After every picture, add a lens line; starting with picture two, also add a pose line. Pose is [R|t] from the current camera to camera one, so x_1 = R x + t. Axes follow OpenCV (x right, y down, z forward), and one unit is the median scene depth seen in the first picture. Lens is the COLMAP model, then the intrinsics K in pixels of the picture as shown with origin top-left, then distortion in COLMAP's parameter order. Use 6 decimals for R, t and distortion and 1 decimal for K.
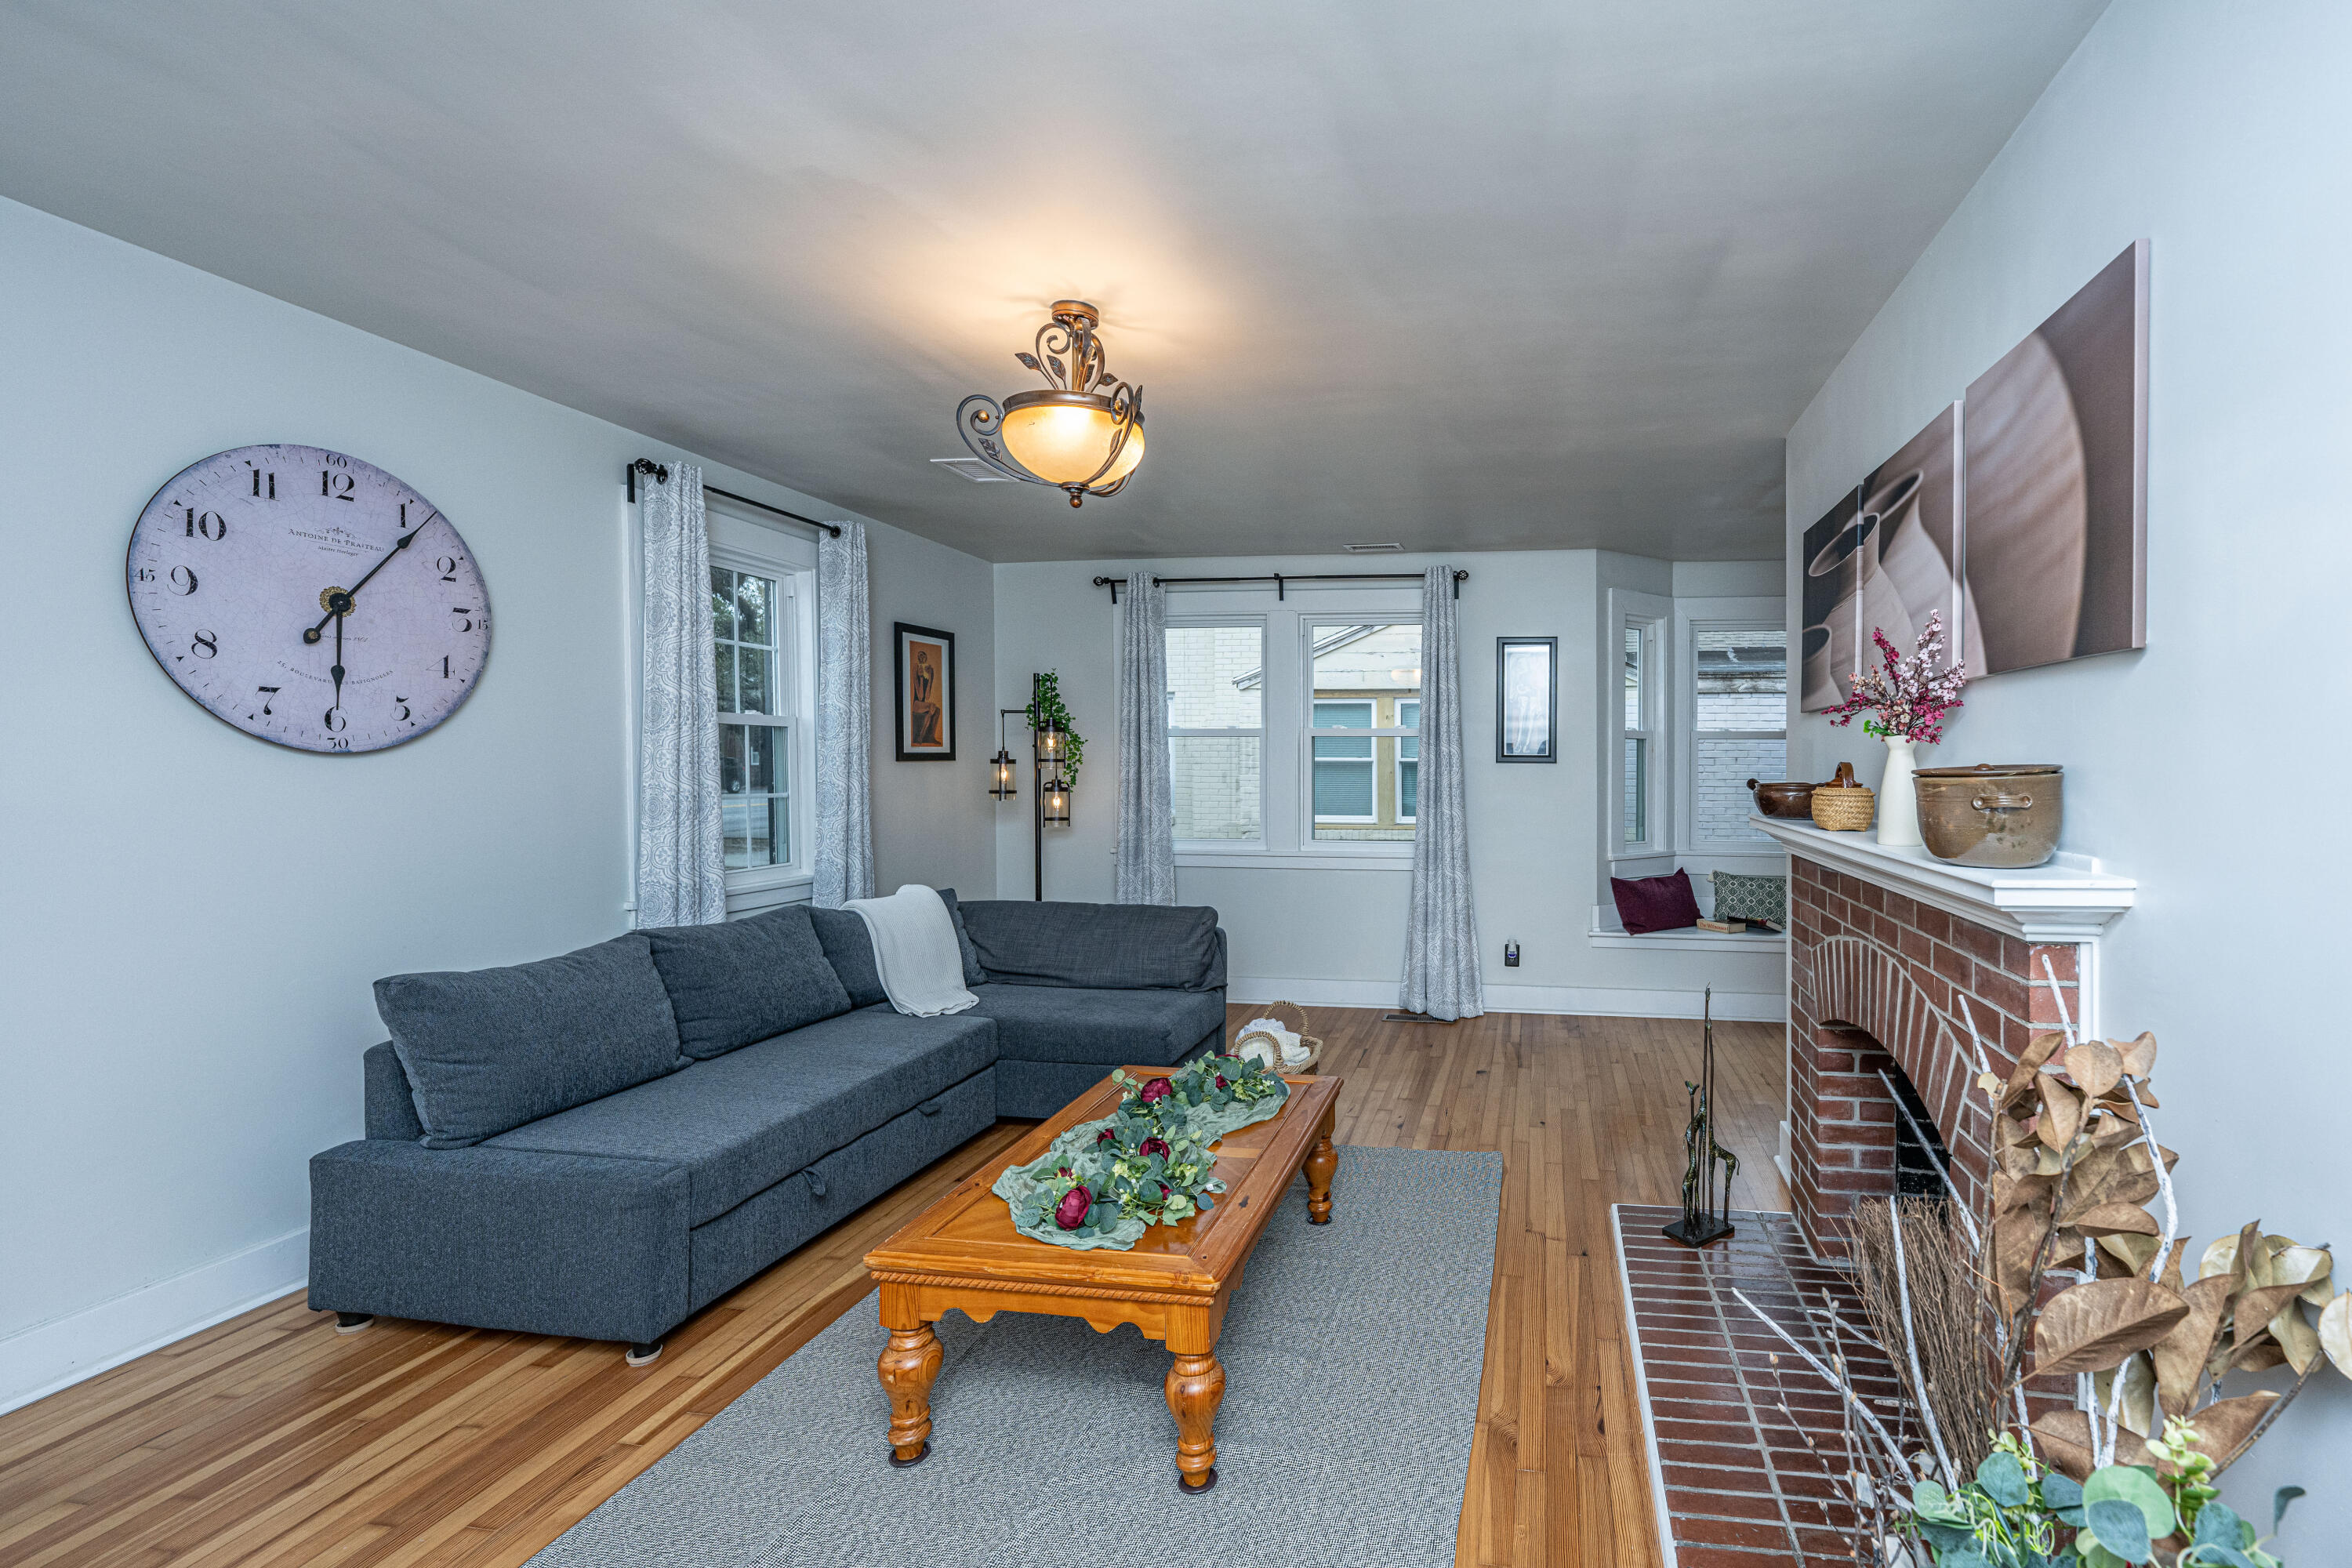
lens RADIAL K [[998.1, 0, 1176.0], [0, 998.1, 784.0], [0, 0, 1]] dist [-0.000288, 0.000210]
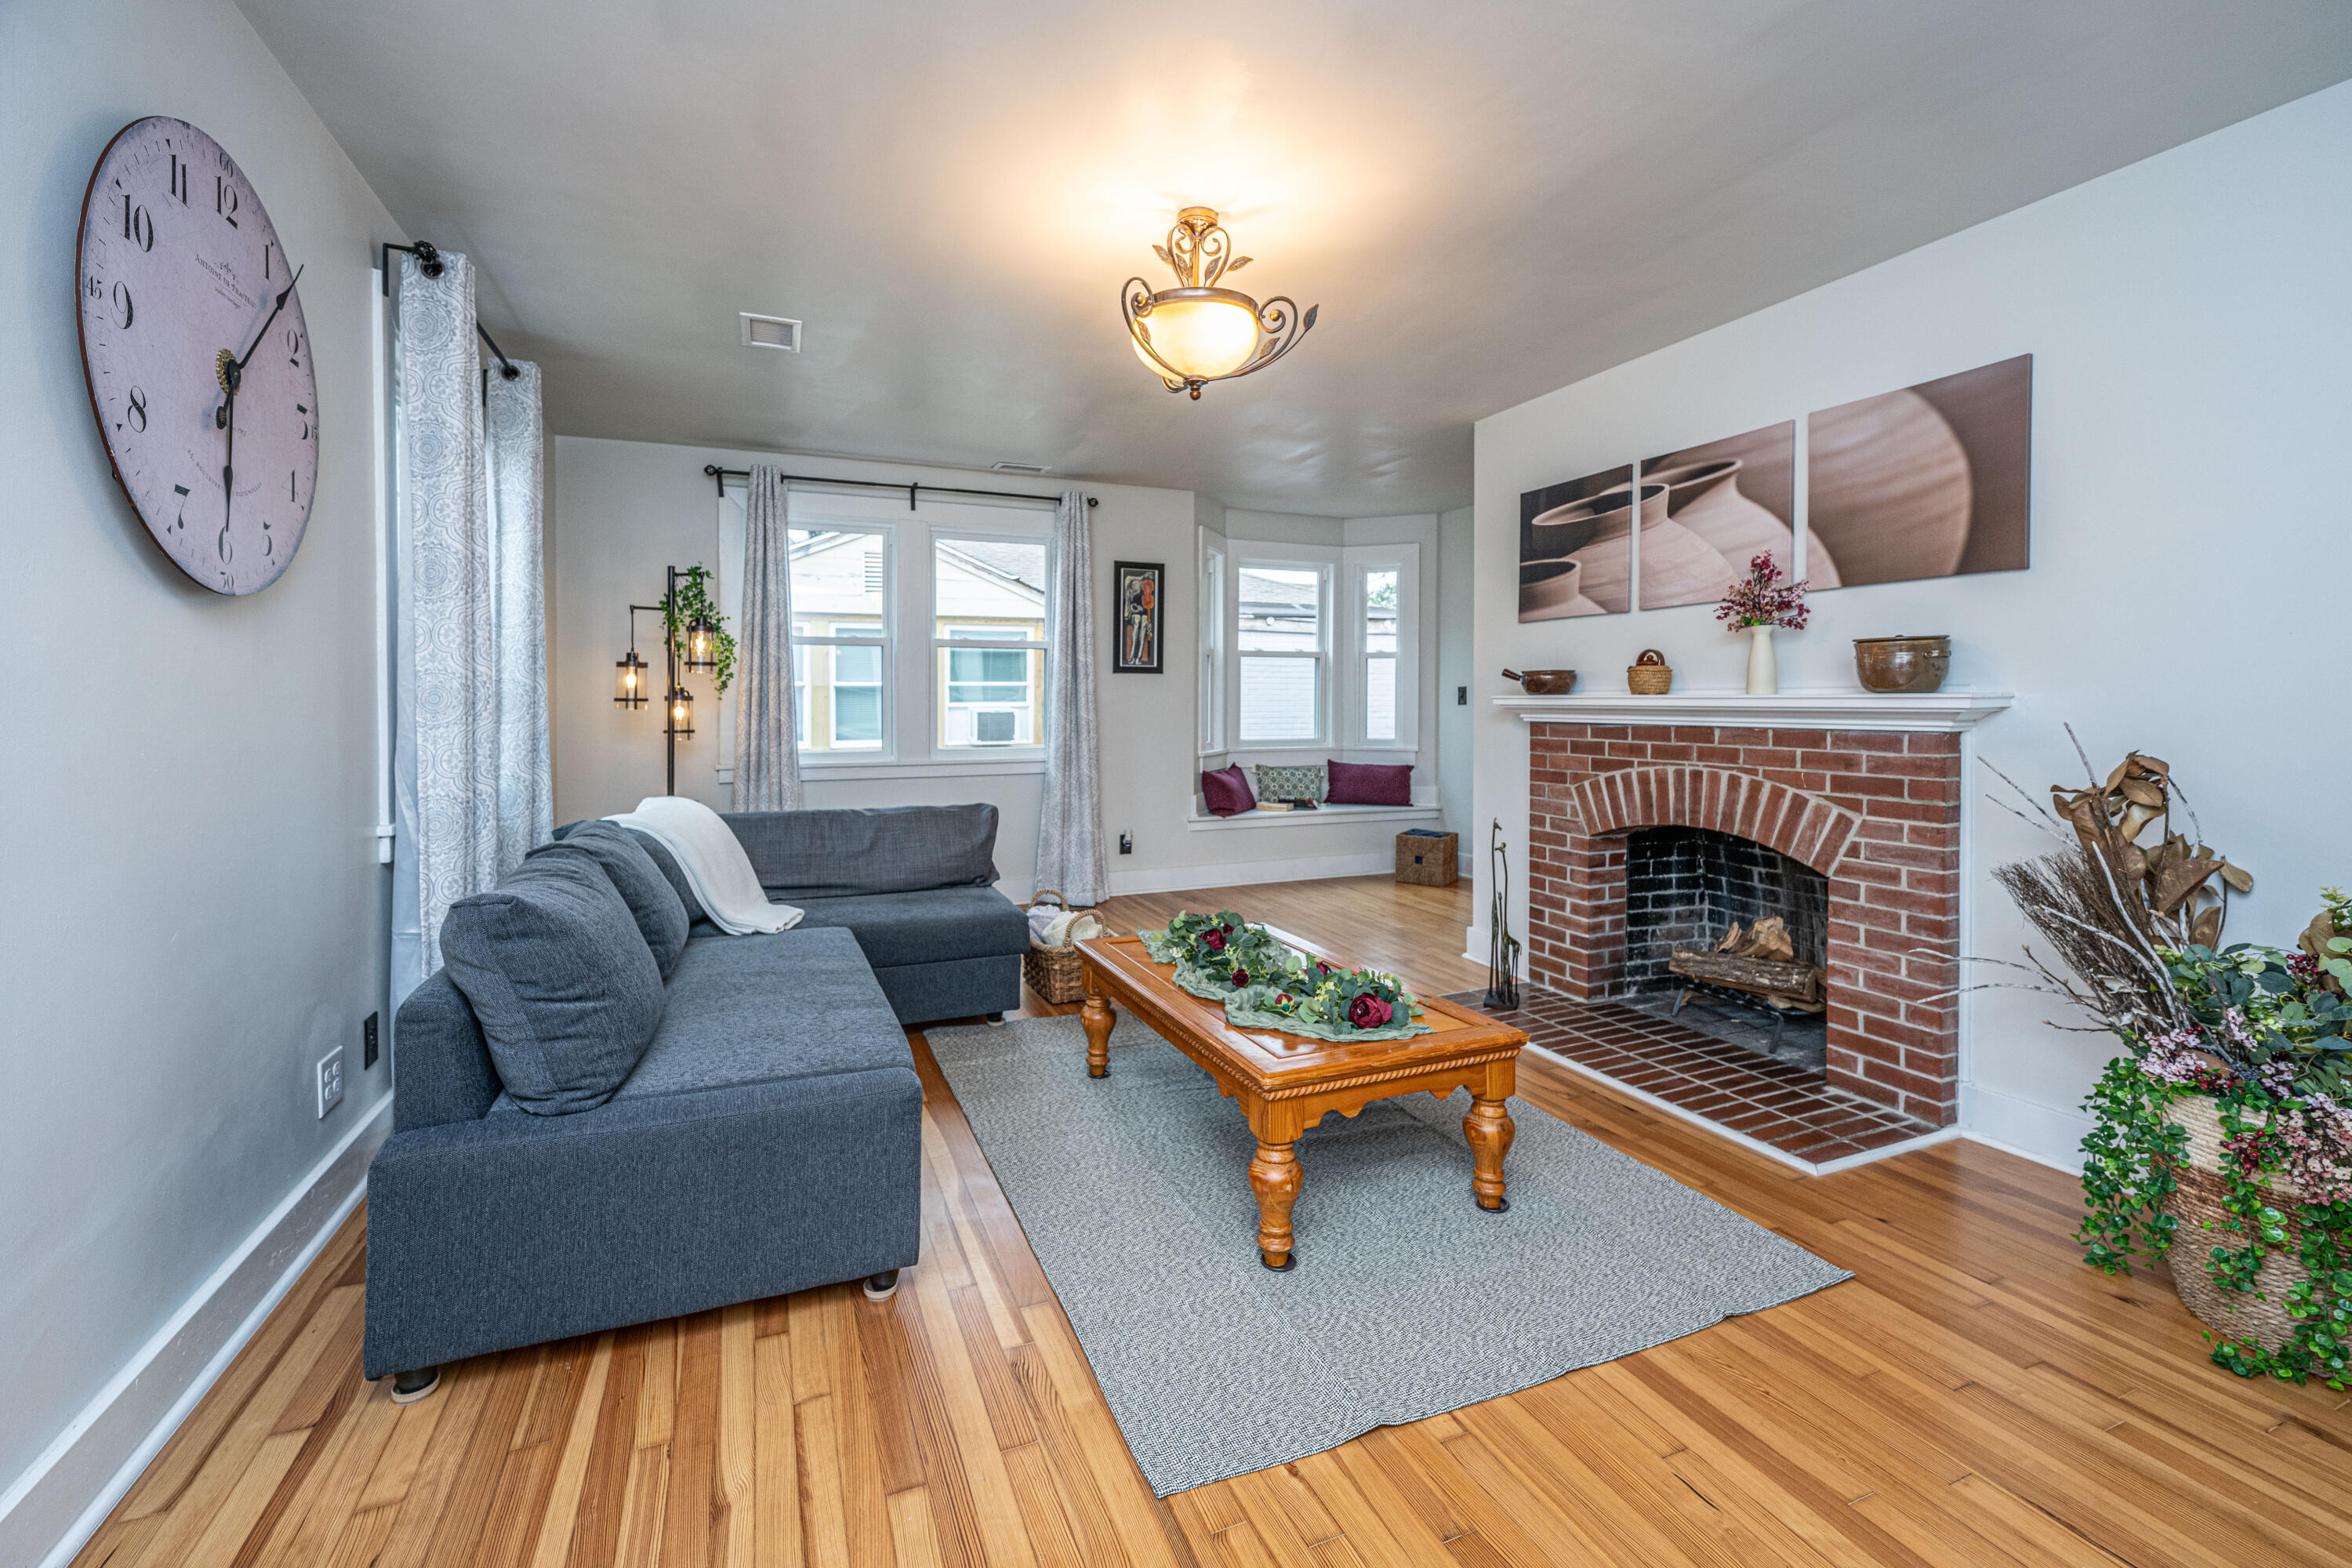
lens RADIAL K [[969.9, 0, 1172.2], [0, 969.9, 701.2], [0, 0, 1]] dist [-0.000053, -0.000110]
pose [[0.862321, -0.006241, 0.506324, -0.580103], [0.008622, 0.999960, -0.002359, 0.045242], [-0.506289, 0.006400, 0.862340, 0.099122]]
